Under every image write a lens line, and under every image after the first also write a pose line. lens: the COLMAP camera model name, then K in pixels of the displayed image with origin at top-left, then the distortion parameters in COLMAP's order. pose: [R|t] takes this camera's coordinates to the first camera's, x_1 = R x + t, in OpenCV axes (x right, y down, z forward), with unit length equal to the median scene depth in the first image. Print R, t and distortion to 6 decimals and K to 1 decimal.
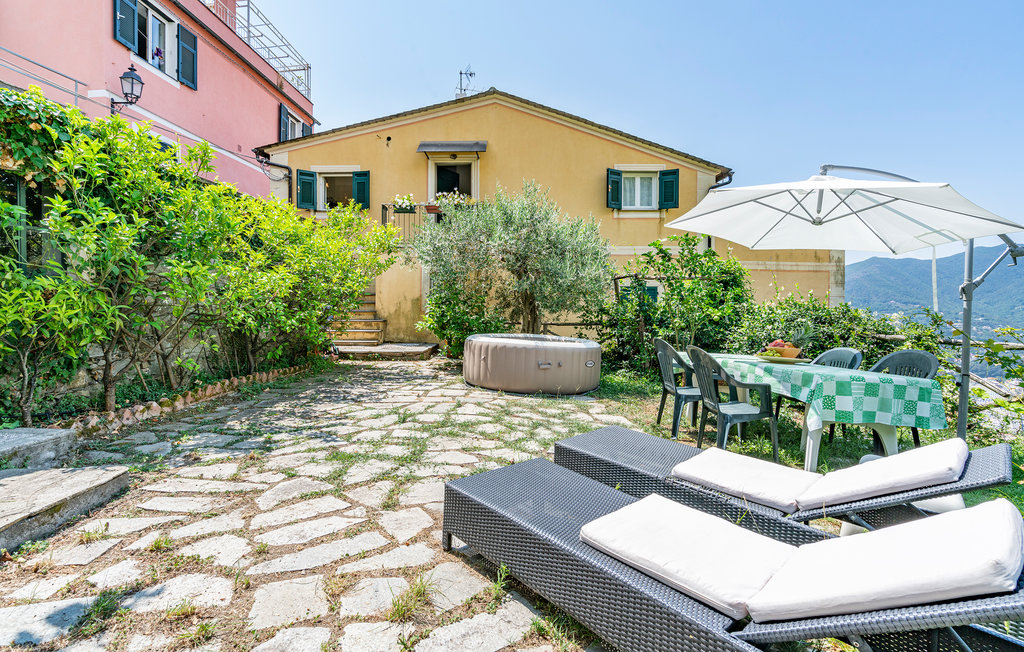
lens RADIAL K [[469.0, 0, 504.7], [0, 469.0, 313.1], [0, 0, 1]] dist [-0.011397, 0.004007]
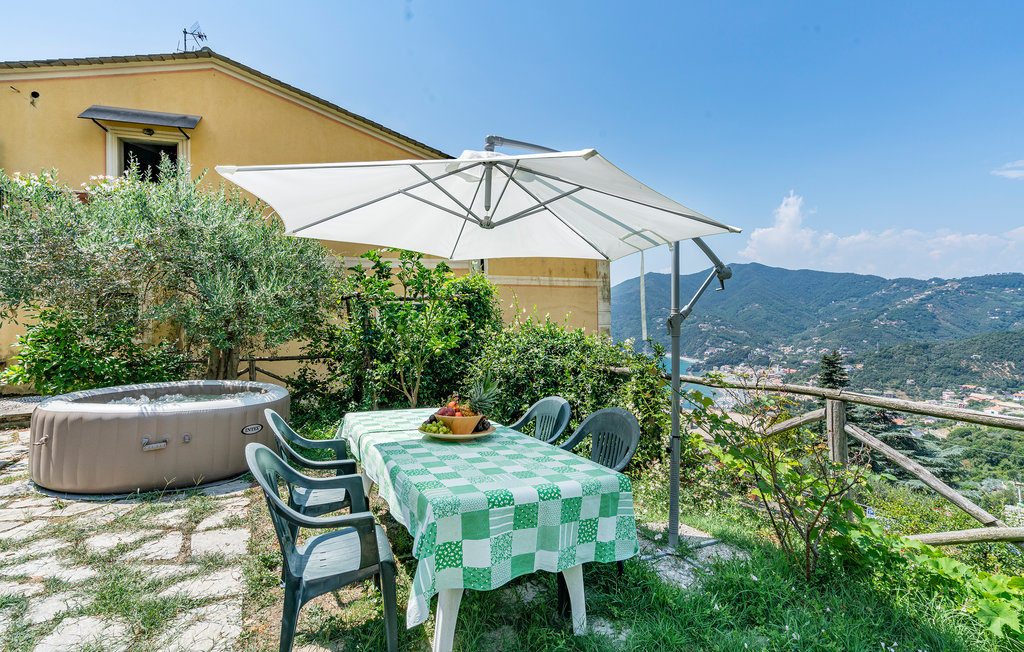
lens RADIAL K [[469.0, 0, 503.8], [0, 469.0, 317.1], [0, 0, 1]] dist [-0.011397, 0.004007]
pose [[0.933682, -0.022063, 0.357422, 0.249774], [0.028204, 0.999530, -0.011975, -0.031150], [-0.356990, 0.021262, 0.933866, 0.209927]]
